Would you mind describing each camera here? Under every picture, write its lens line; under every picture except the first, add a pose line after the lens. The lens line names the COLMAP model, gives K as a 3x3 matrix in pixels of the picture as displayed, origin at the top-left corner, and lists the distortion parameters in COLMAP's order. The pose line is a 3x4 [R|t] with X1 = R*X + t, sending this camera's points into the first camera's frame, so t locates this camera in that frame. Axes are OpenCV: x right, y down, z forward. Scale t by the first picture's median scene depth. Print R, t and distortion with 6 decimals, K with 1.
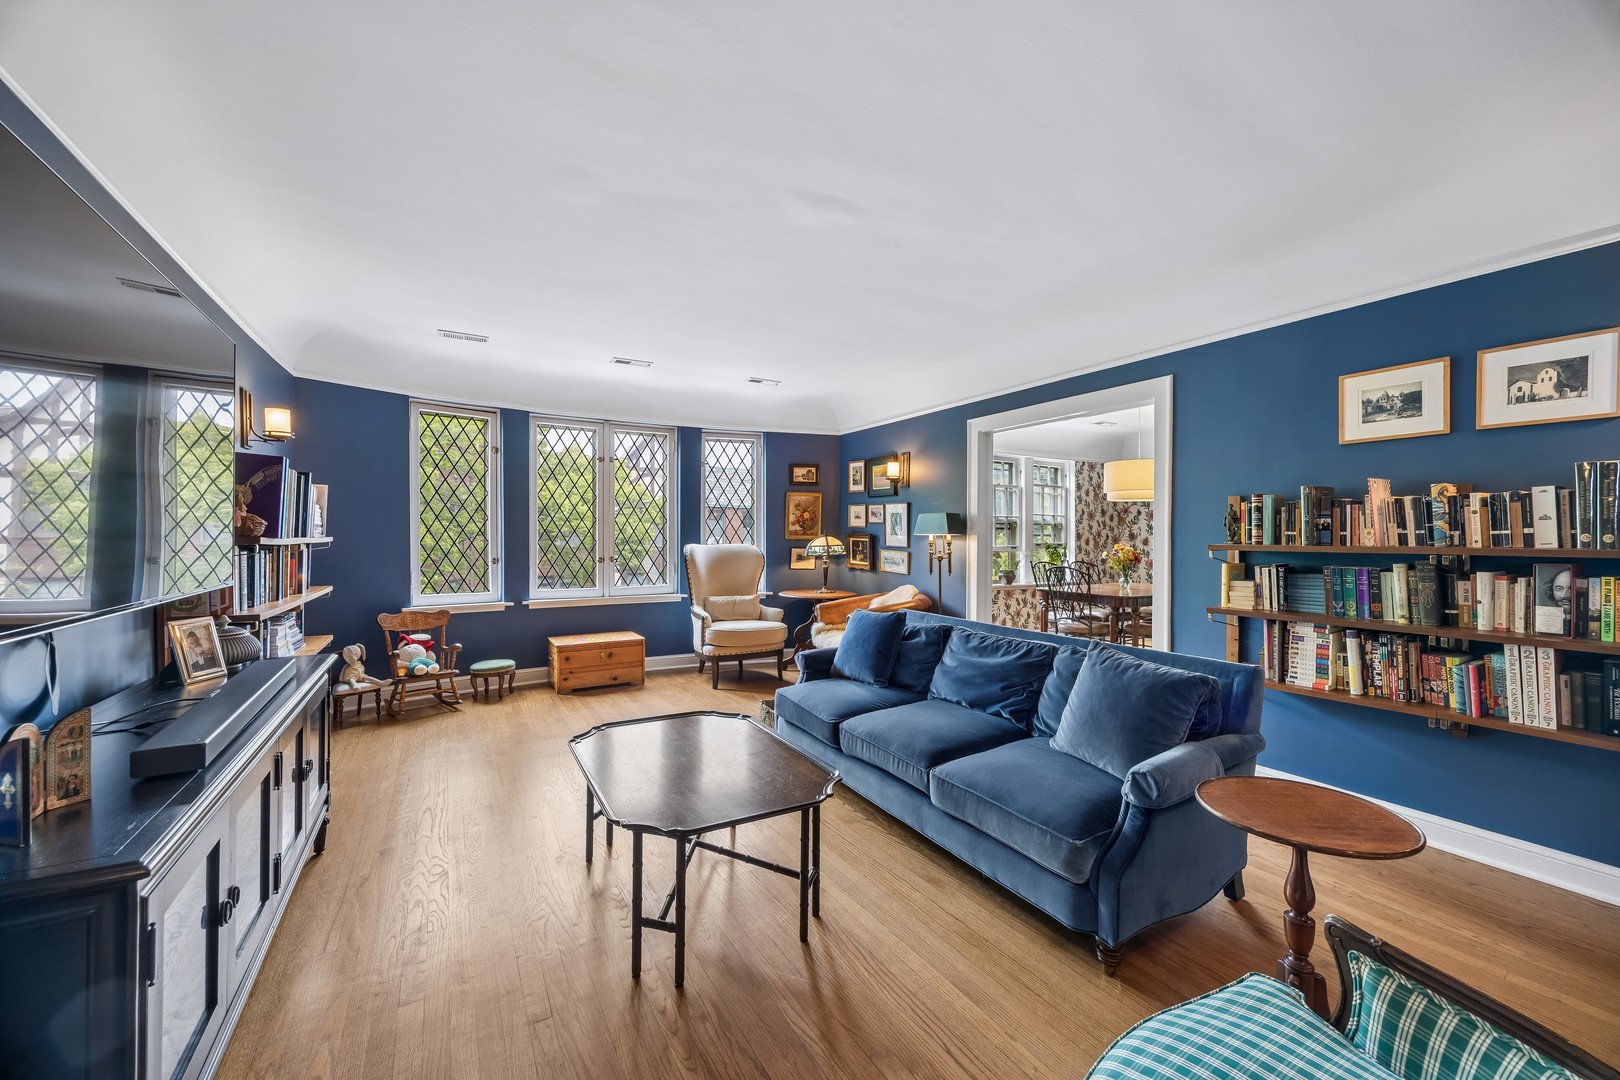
lens RADIAL K [[614.8, 0, 815.9], [0, 614.8, 535.3], [0, 0, 1]] dist [-0.002035, -0.000185]
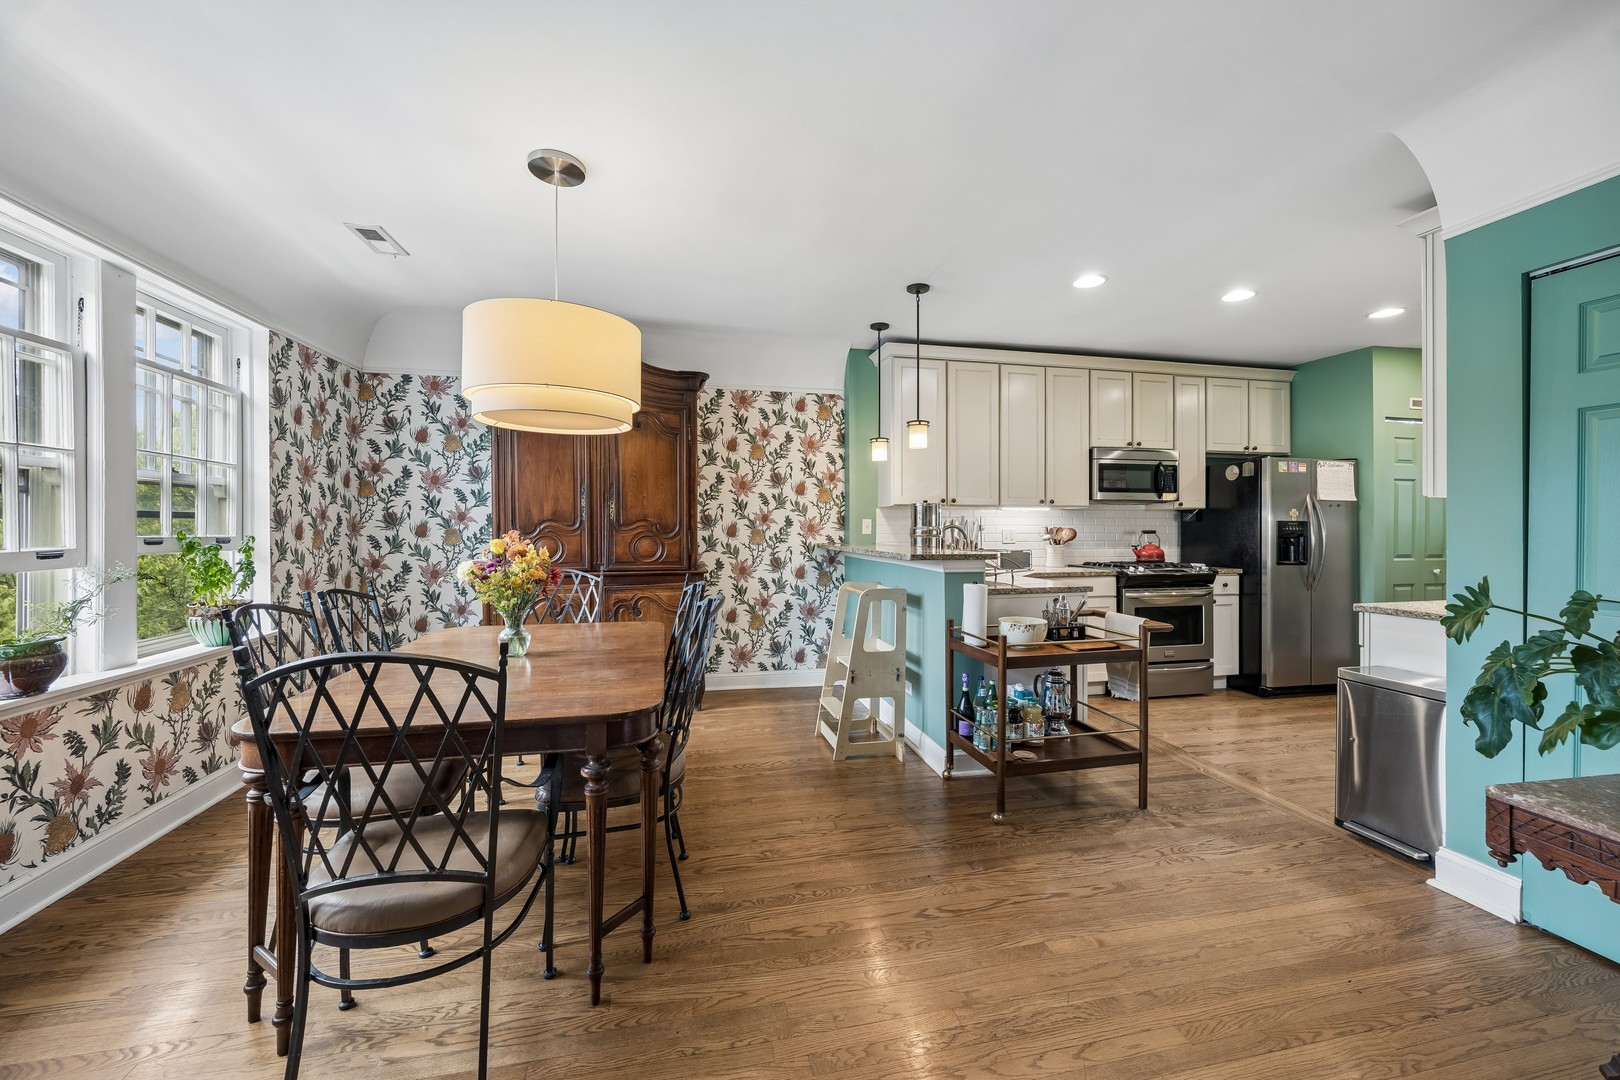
lens RADIAL K [[614.8, 0, 804.5], [0, 614.8, 526.1], [0, 0, 1]] dist [-0.002035, -0.000185]
pose [[0.319194, -0.008290, 0.947653, 0.166112], [-0.003179, 0.999947, 0.009818, 0.001607], [-0.947684, -0.006146, 0.319150, 0.583937]]
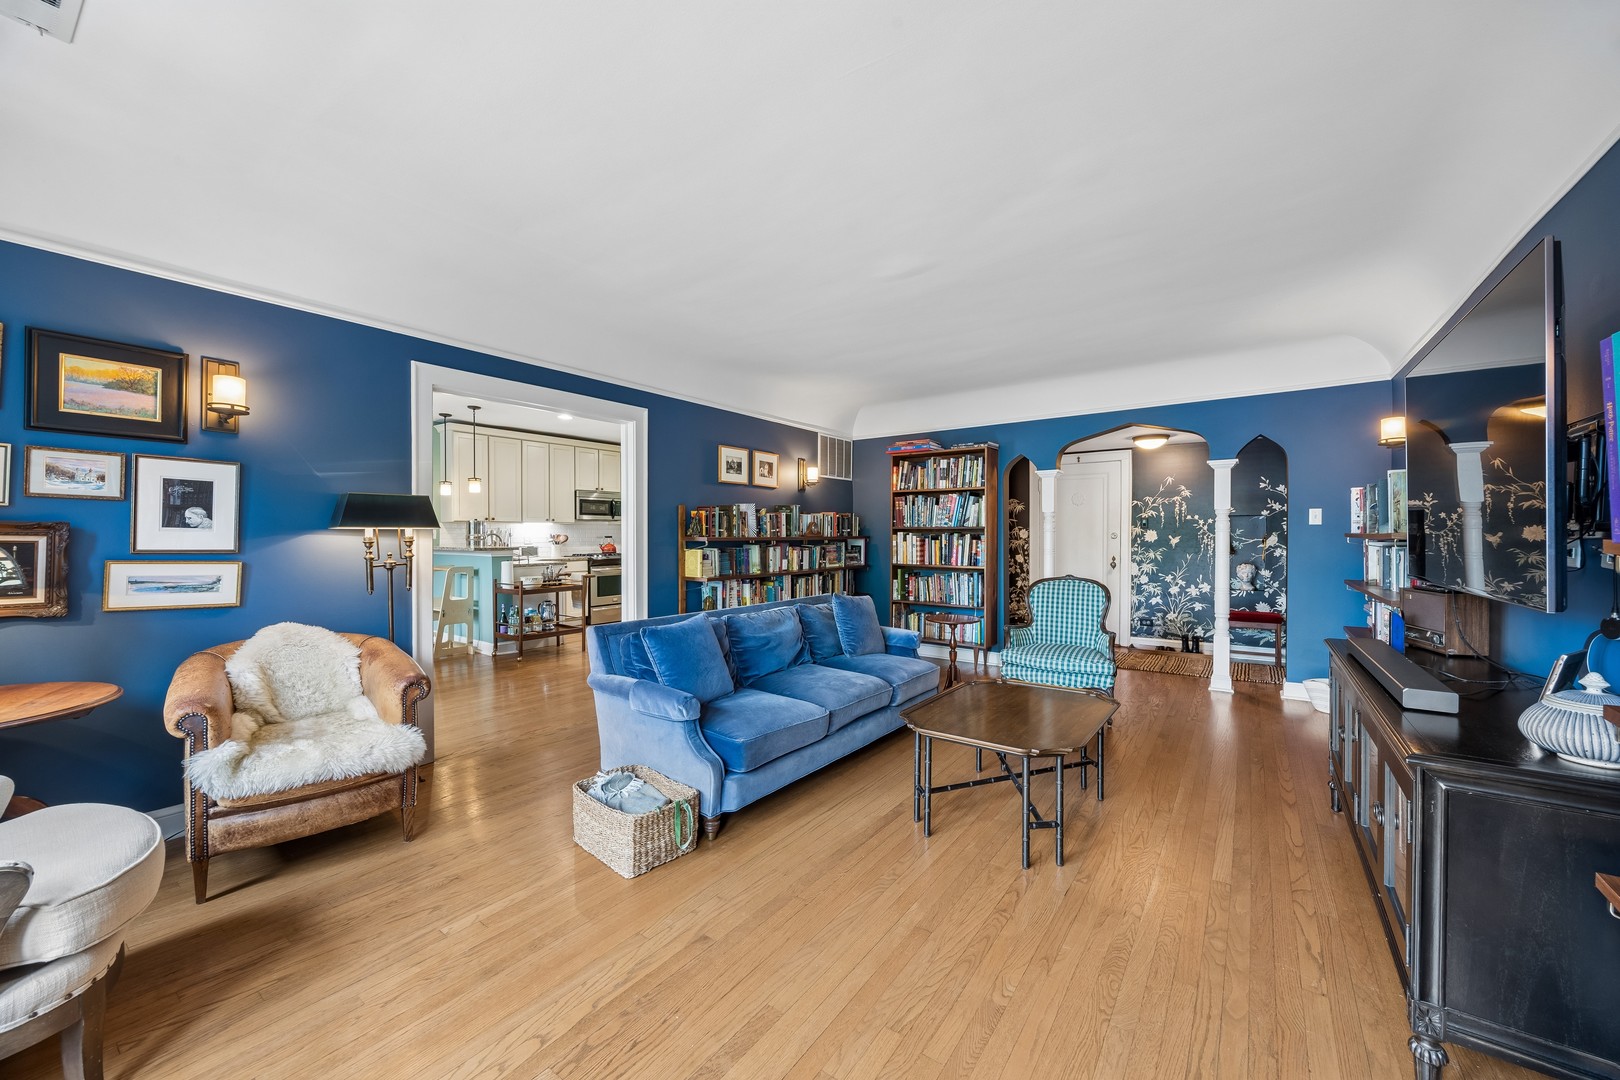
lens RADIAL K [[614.8, 0, 806.2], [0, 614.8, 542.6], [0, 0, 1]] dist [-0.002035, -0.000185]
pose [[-0.392002, -0.019550, 0.919756, -0.359799], [-0.005747, 0.999807, 0.018802, -0.000603], [-0.919946, 0.002085, -0.392039, 0.559787]]
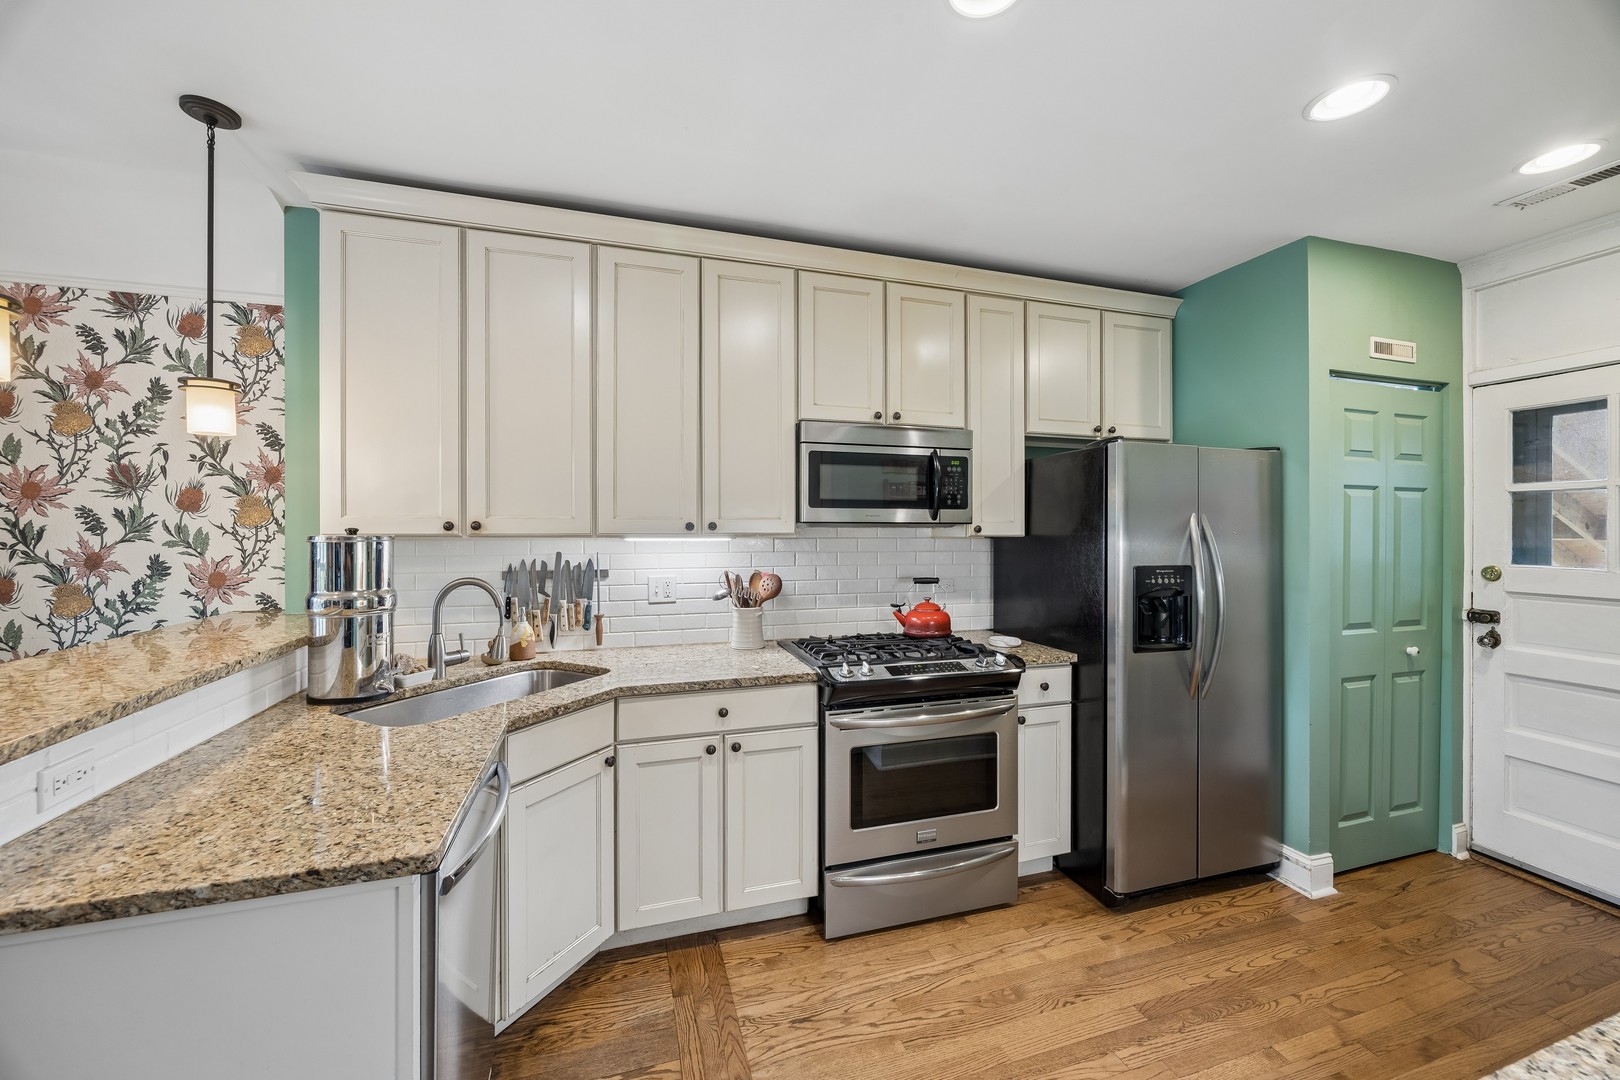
lens RADIAL K [[614.8, 0, 809.7], [0, 614.8, 528.3], [0, 0, 1]] dist [-0.002035, -0.000185]
pose [[0.238909, -0.006312, 0.971022, 0.547006], [-0.003992, 0.999964, 0.007482, -0.019624], [-0.971034, -0.005664, 0.238875, 0.421554]]
